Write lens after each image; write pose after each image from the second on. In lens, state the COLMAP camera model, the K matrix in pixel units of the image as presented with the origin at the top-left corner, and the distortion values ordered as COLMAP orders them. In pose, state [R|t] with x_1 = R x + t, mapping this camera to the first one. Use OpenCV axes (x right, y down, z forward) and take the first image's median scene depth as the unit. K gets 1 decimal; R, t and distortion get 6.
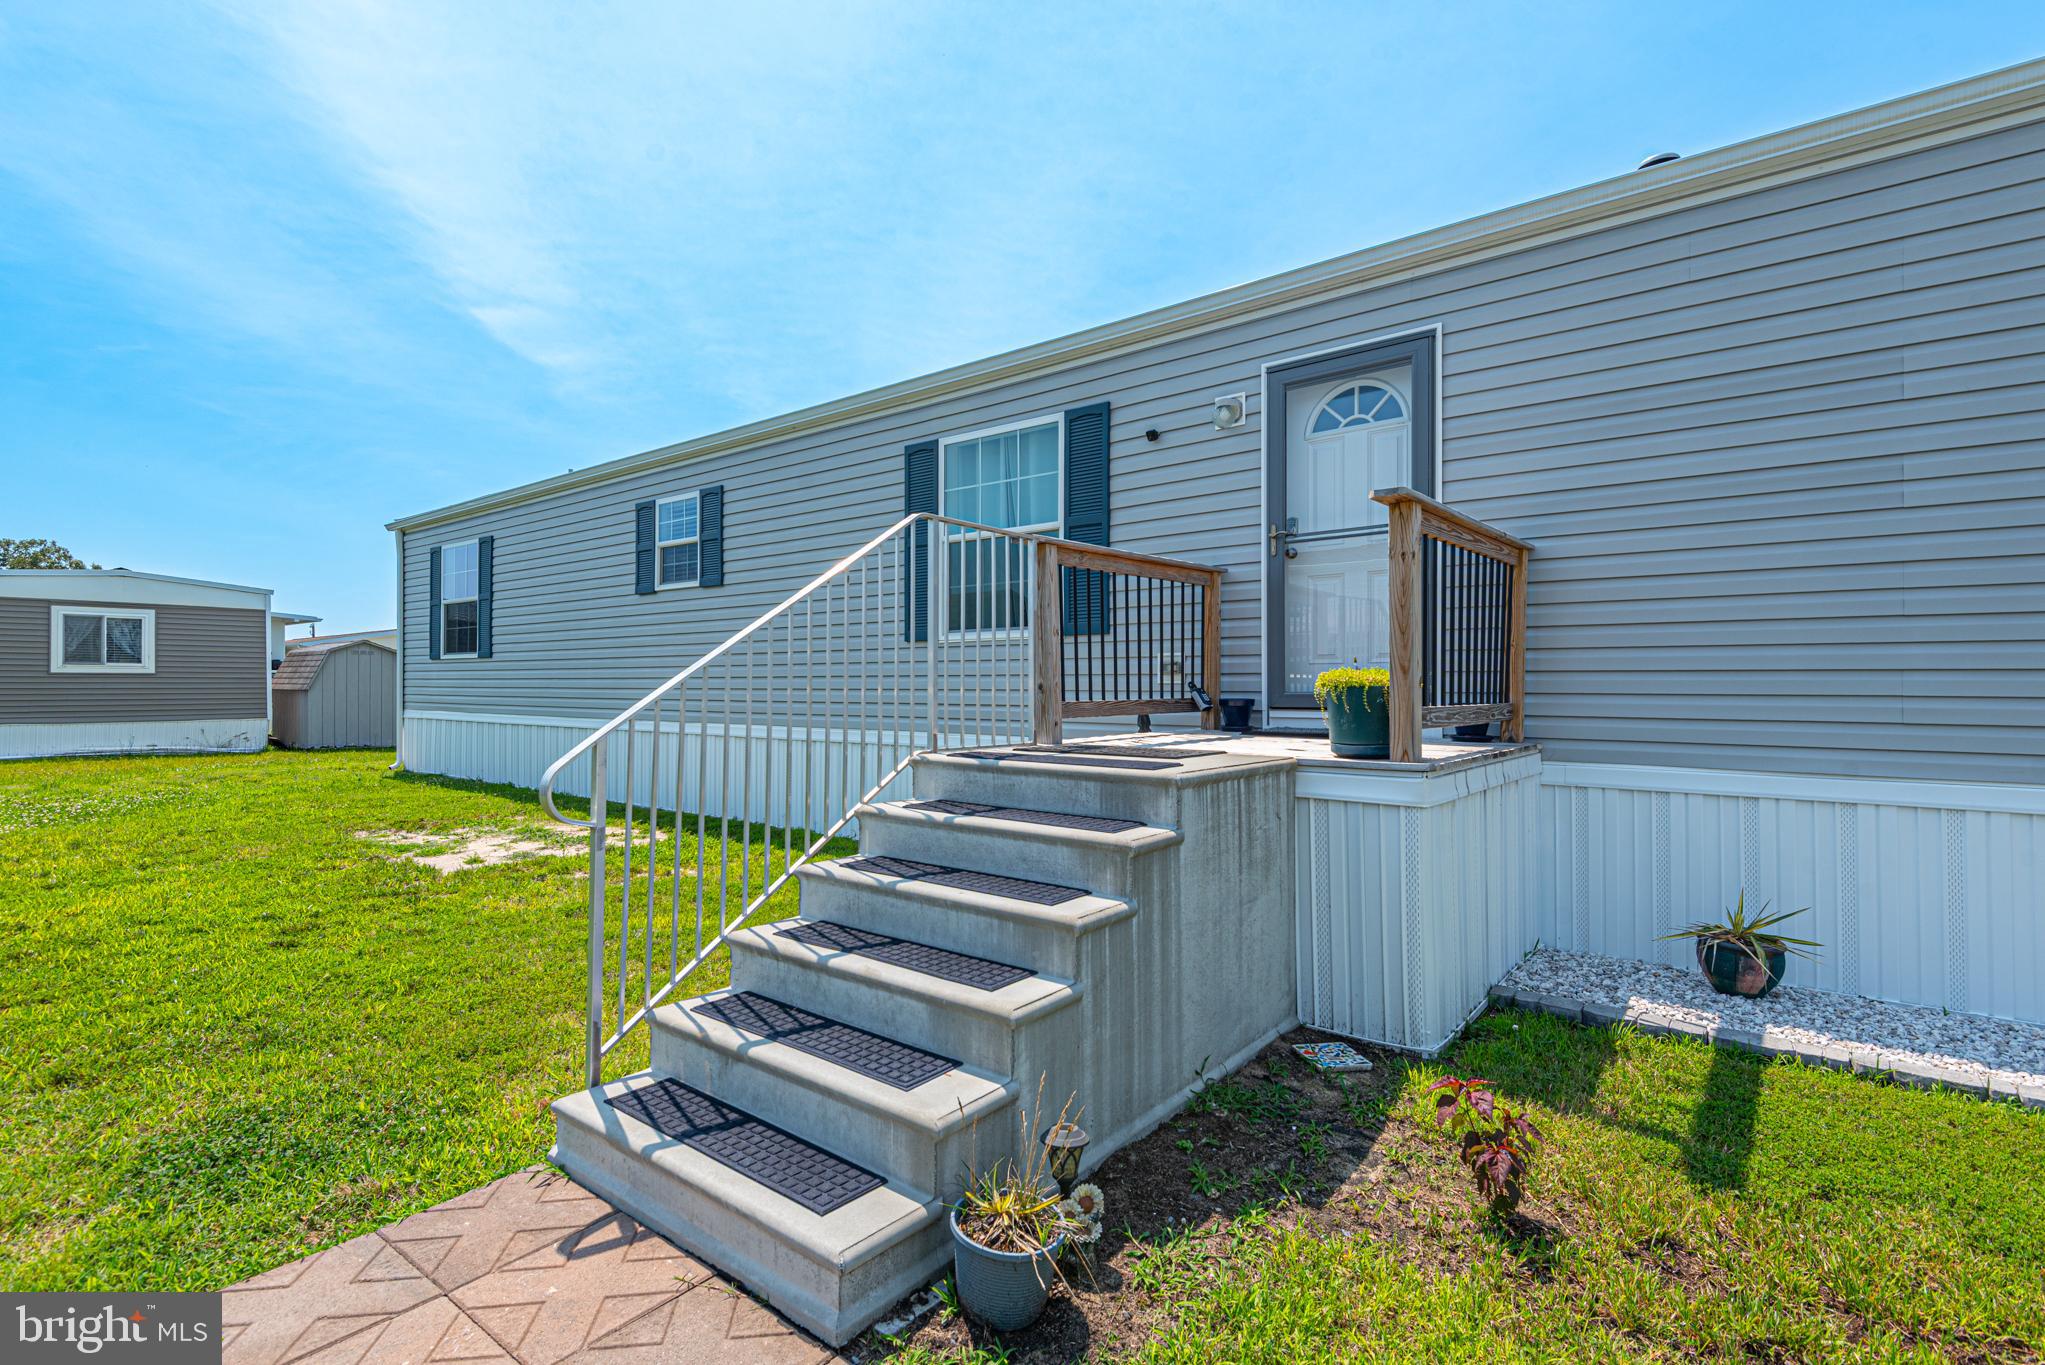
lens RADIAL K [[1015.5, 0, 996.0], [0, 1015.5, 694.5], [0, 0, 1]] dist [0.041398, -0.001286]
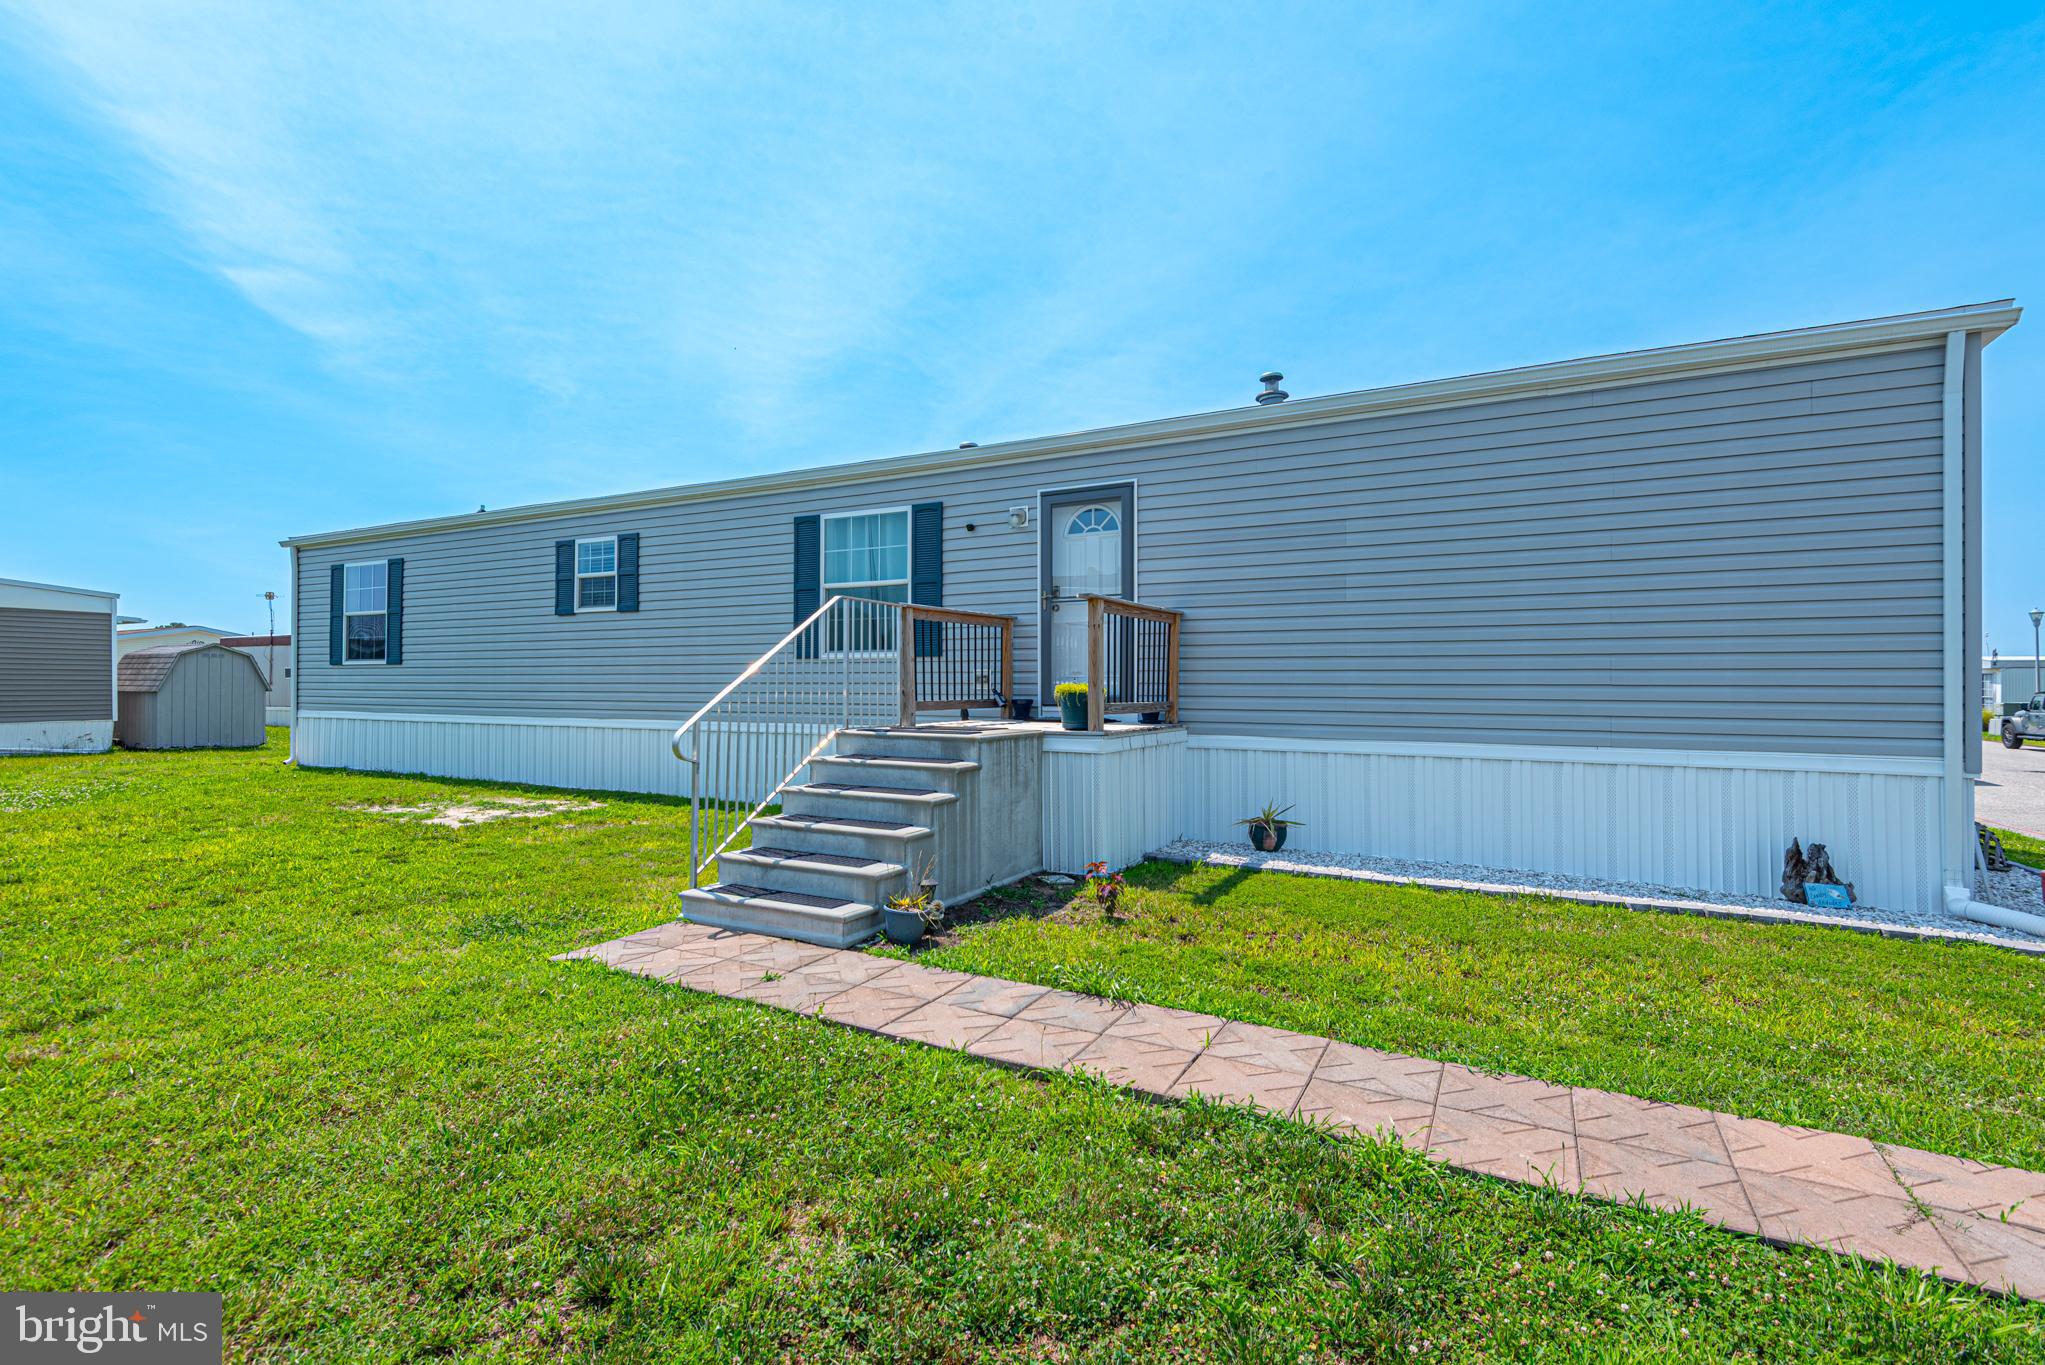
lens RADIAL K [[1015.5, 0, 1038.8], [0, 1015.5, 670.7], [0, 0, 1]] dist [0.041398, -0.001286]
pose [[0.977001, 0.005709, 0.213160, -0.068406], [-0.000502, 0.999700, -0.024472, -0.001143], [-0.213236, 0.023803, 0.976711, -0.496786]]
